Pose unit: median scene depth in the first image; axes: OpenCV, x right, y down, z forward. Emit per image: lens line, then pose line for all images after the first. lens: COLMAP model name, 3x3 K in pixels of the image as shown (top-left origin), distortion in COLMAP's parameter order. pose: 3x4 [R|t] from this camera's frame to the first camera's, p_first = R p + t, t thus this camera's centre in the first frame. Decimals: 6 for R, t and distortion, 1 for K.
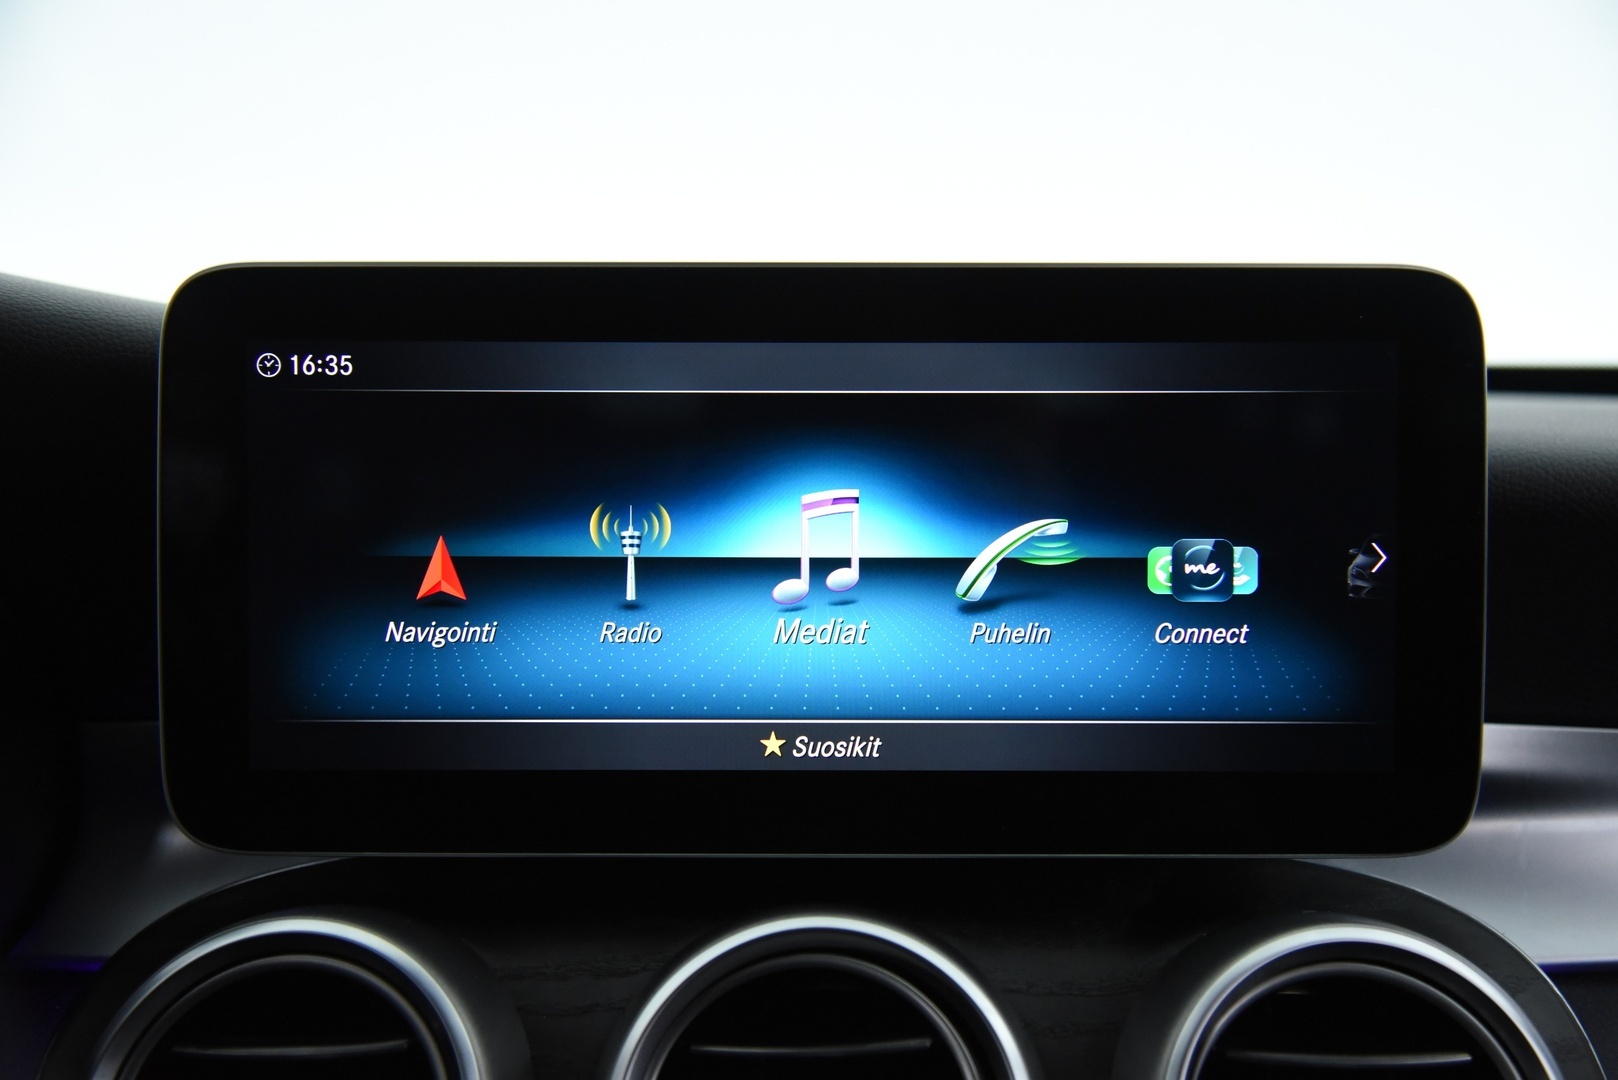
lens RADIAL K [[2081.4, 0, 809.4], [0, 2081.4, 535.4], [0, 0, 1]] dist [-0.003539, 0.000000]
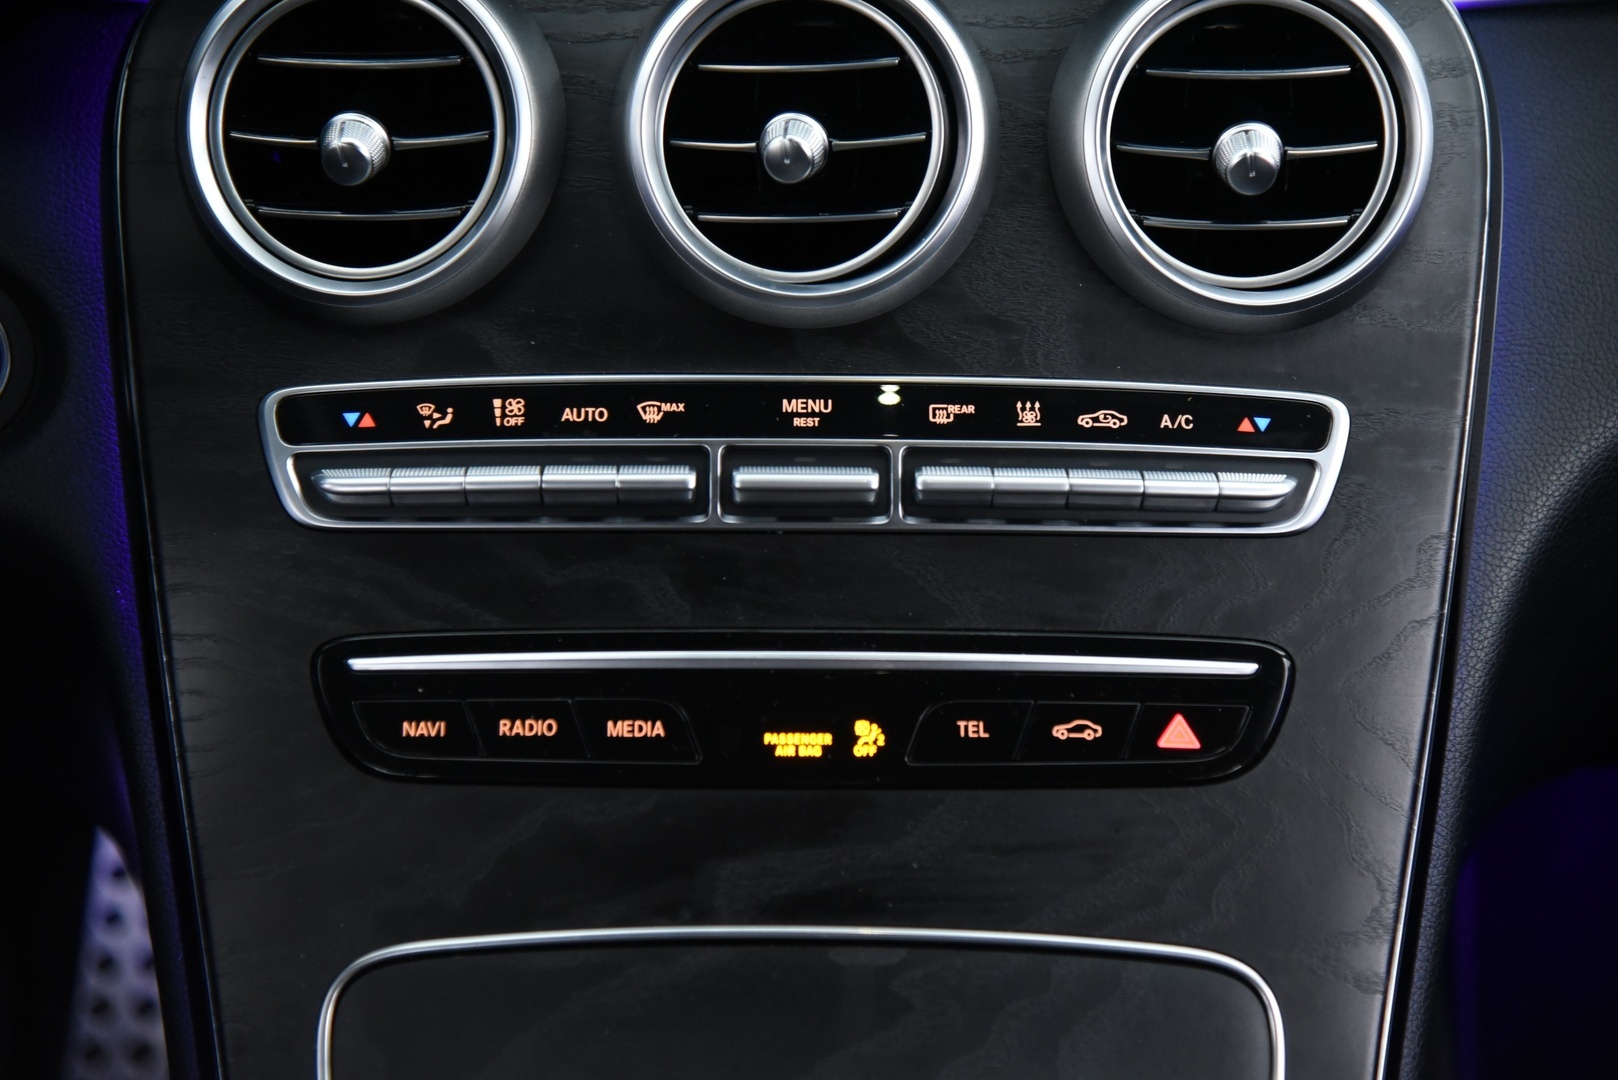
lens RADIAL K [[4101.9, 0, 813.4], [0, 4101.9, 541.5], [0, 0, 1]] dist [0.259731, 0.000000]
pose [[0.999894, 0.006458, 0.013043, -0.019324], [-0.009950, 0.957368, 0.288699, -0.167623], [-0.010622, -0.288799, 0.957331, -1.284364]]
